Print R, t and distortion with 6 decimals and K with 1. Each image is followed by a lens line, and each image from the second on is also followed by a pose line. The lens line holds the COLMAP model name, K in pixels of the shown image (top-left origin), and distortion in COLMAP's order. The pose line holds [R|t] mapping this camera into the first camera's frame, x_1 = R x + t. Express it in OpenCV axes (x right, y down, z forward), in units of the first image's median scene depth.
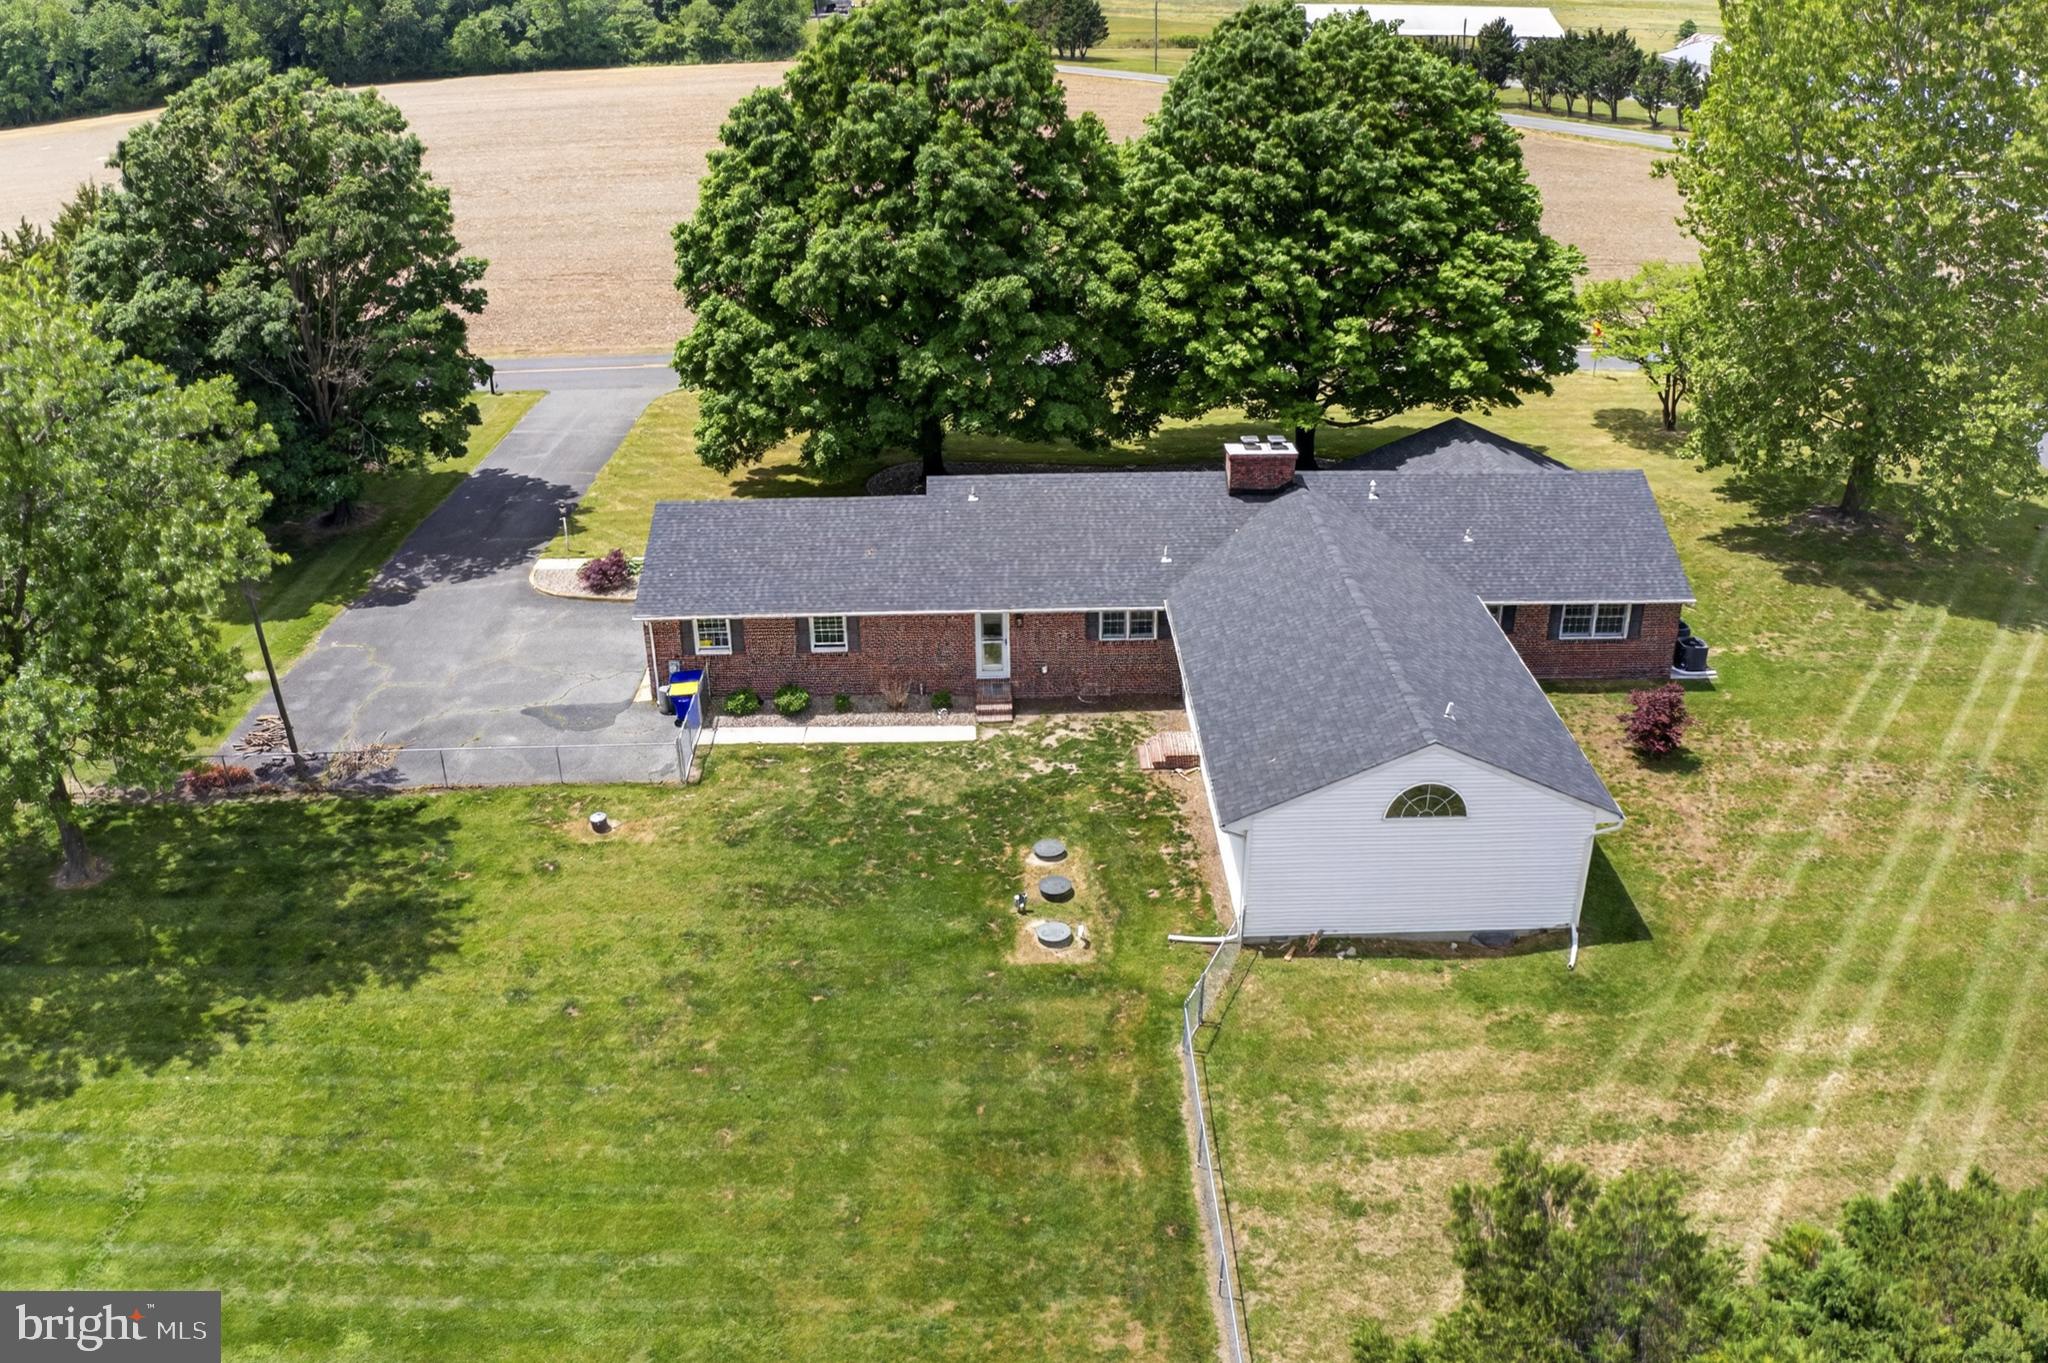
lens RADIAL K [[1356.3, 0, 989.8], [0, 1356.3, 682.8], [0, 0, 1]] dist [-0.112914, -0.001991]
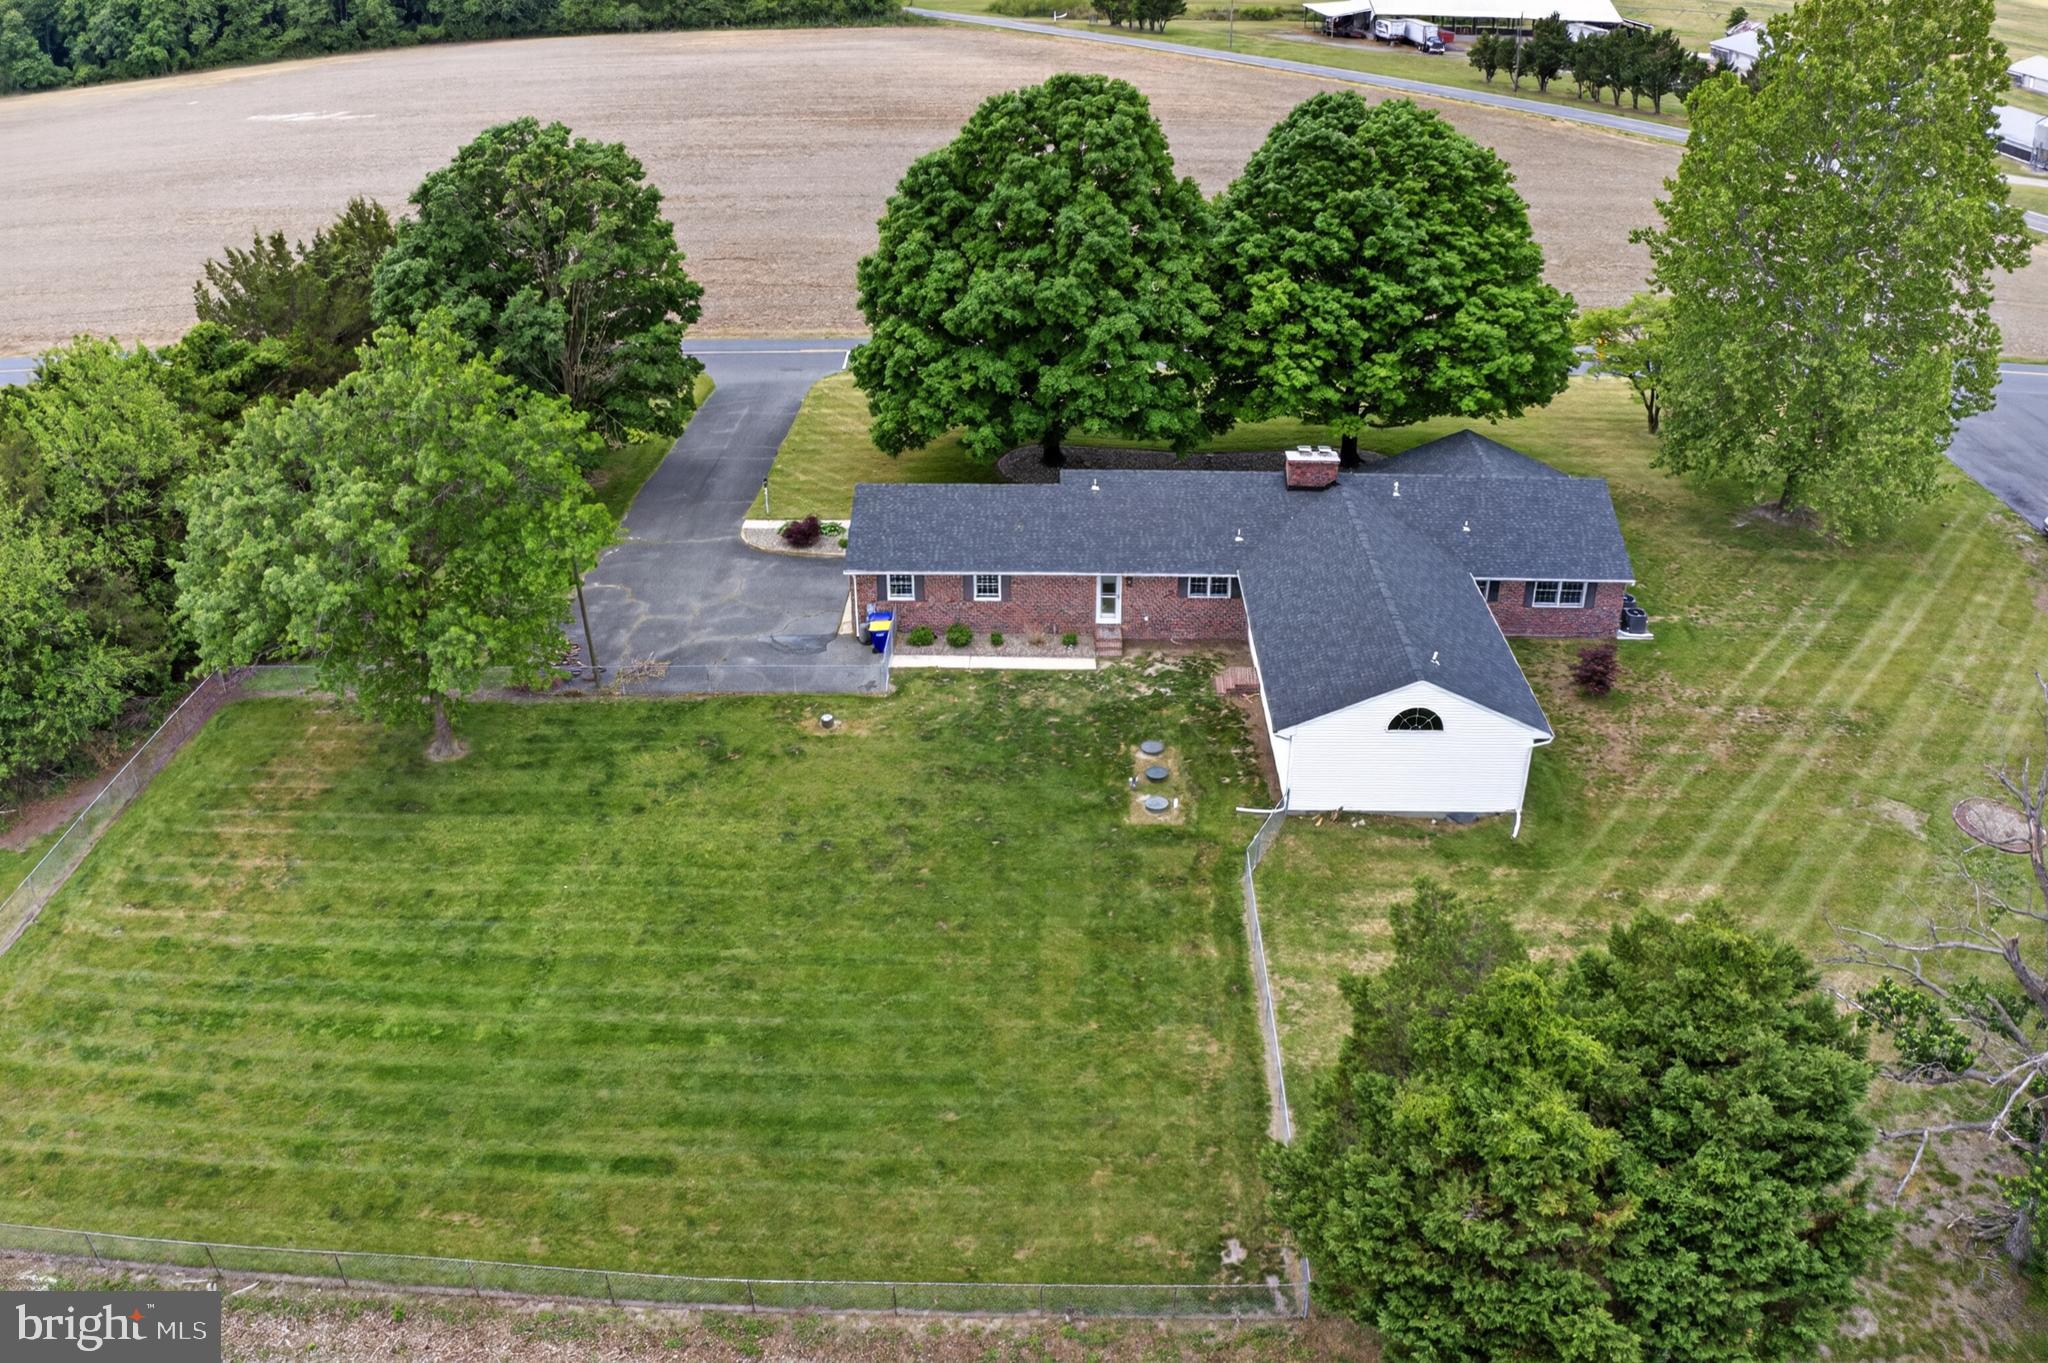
lens RADIAL K [[1328.3, 0, 1024.0], [0, 1328.3, 681.5], [0, 0, 1]] dist [-0.126425, 0.004255]
pose [[0.999509, 0.027348, -0.015301, -0.059054], [-0.026554, 0.998401, 0.049910, -0.009597], [0.016642, -0.049480, 0.998636, -0.318672]]
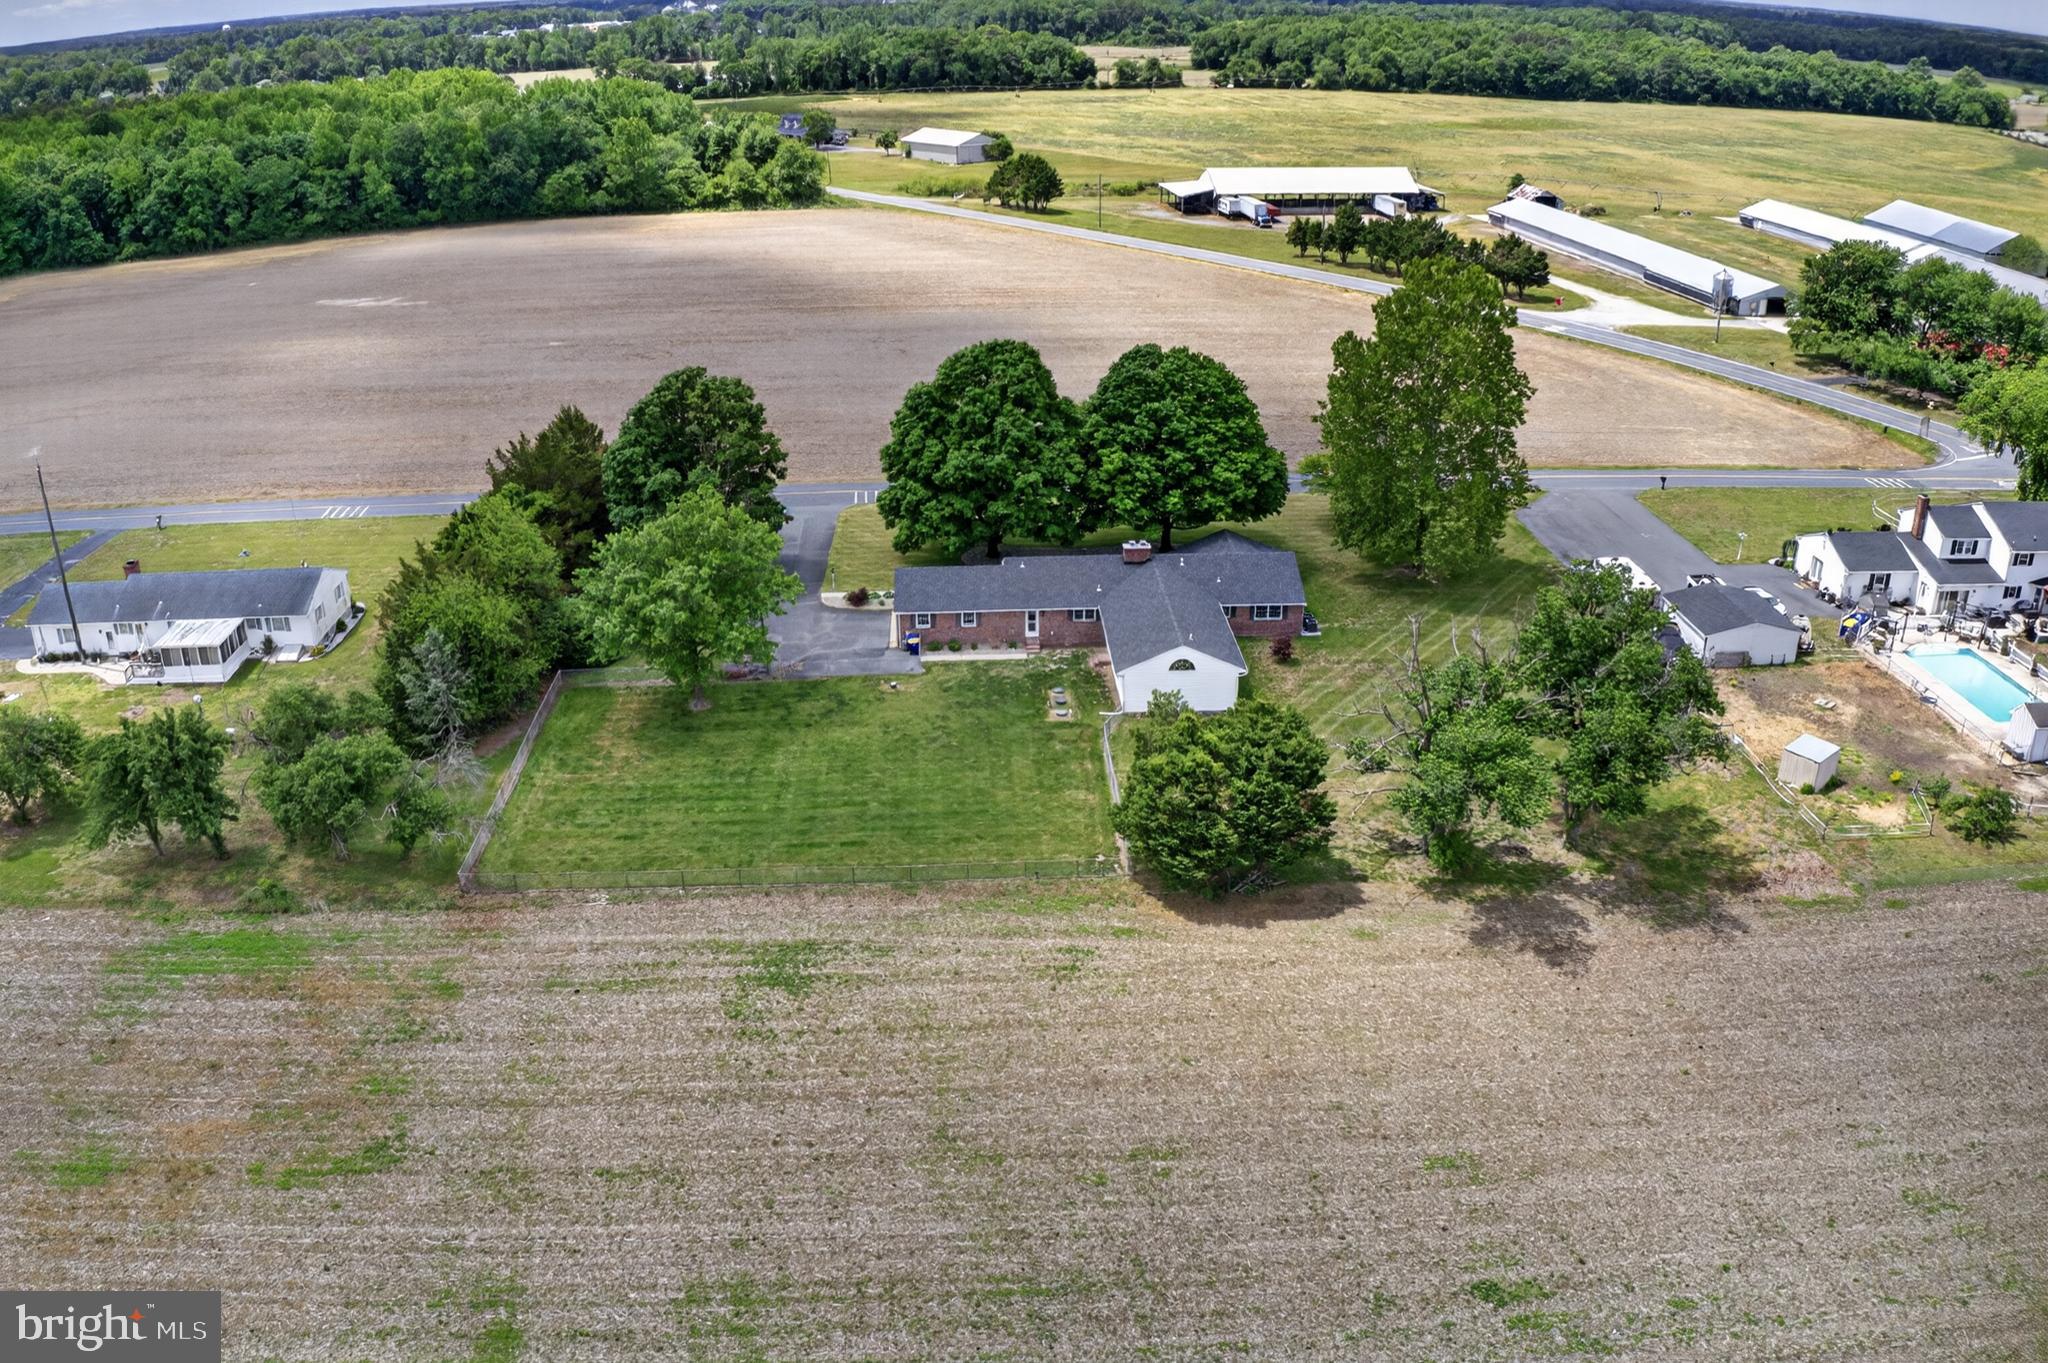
lens RADIAL K [[1328.3, 0, 1024.0], [0, 1328.3, 681.5], [0, 0, 1]] dist [-0.126425, 0.004255]
pose [[0.998282, -0.009270, 0.057853, -0.159235], [0.011258, 0.999354, -0.034123, 0.167460], [-0.057500, 0.034716, 0.997742, -1.507397]]
